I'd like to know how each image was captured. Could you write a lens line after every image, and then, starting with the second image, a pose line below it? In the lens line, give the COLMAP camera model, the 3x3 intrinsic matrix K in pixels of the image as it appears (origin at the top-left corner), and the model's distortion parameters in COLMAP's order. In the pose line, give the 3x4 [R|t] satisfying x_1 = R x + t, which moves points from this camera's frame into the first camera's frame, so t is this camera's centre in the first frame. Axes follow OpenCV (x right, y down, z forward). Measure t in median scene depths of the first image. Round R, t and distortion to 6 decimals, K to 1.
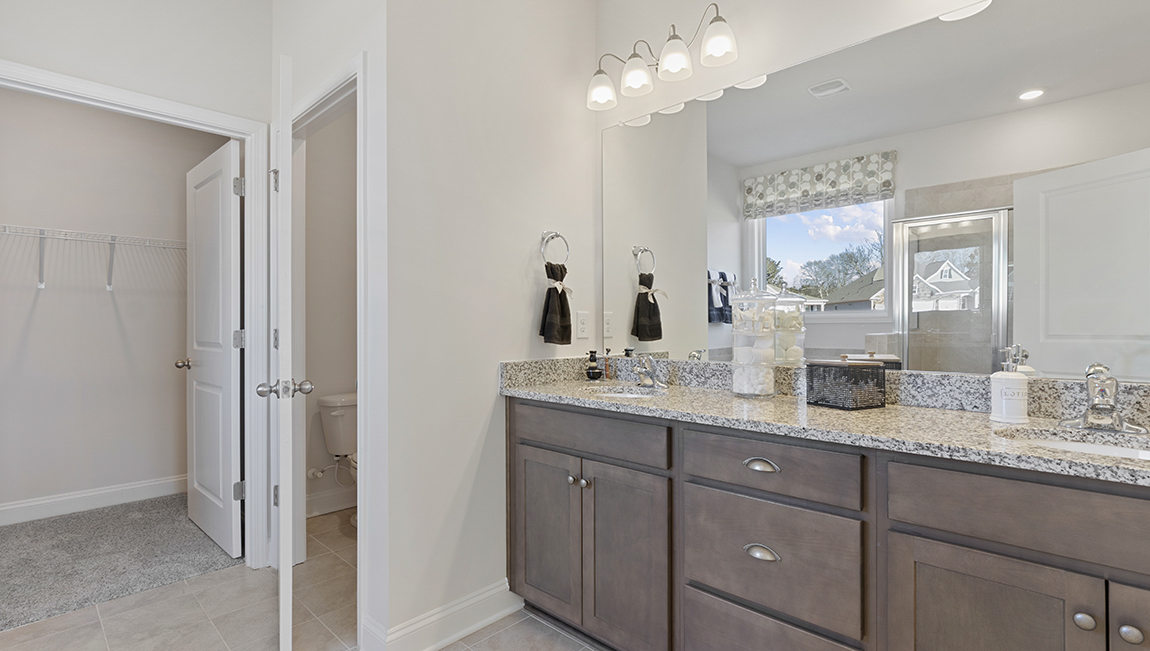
lens RADIAL K [[552.4, 0, 571.1], [0, 552.4, 329.5], [0, 0, 1]] dist [0.003292, 0.000170]
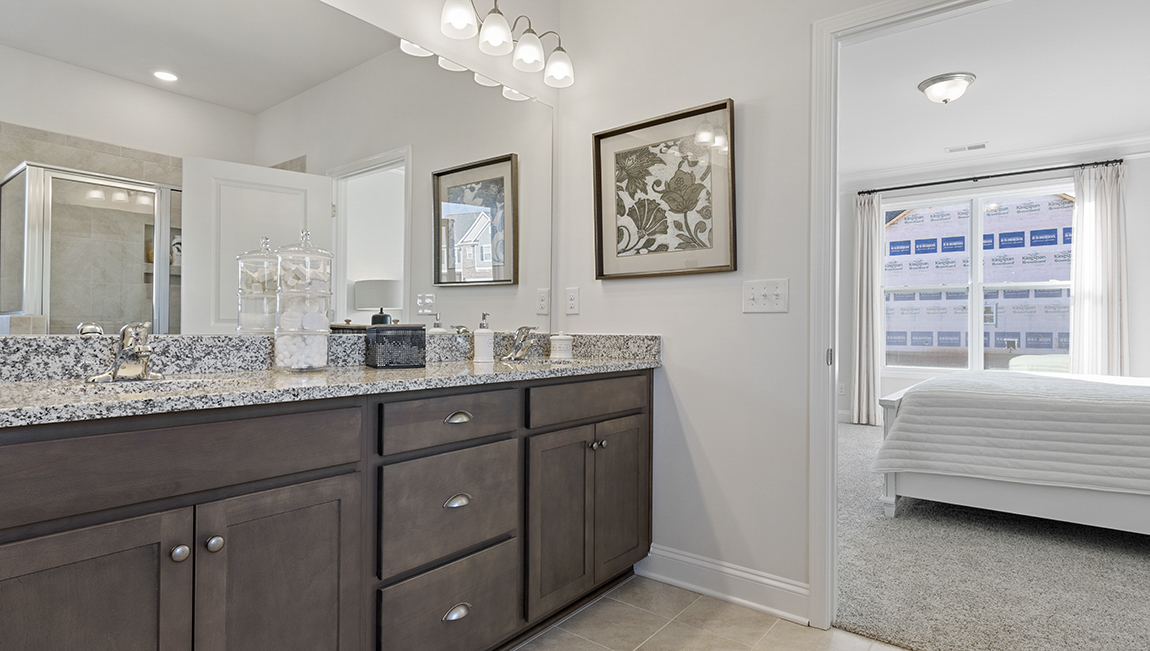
lens RADIAL K [[607.7, 0, 580.6], [0, 607.7, 328.7], [0, 0, 1]] dist [0.023729, 0.000432]
pose [[-0.130177, 0.004054, 0.991482, -0.782322], [0.001923, 0.999991, -0.003836, 0.074047], [-0.991489, 0.001407, -0.130184, 0.856201]]
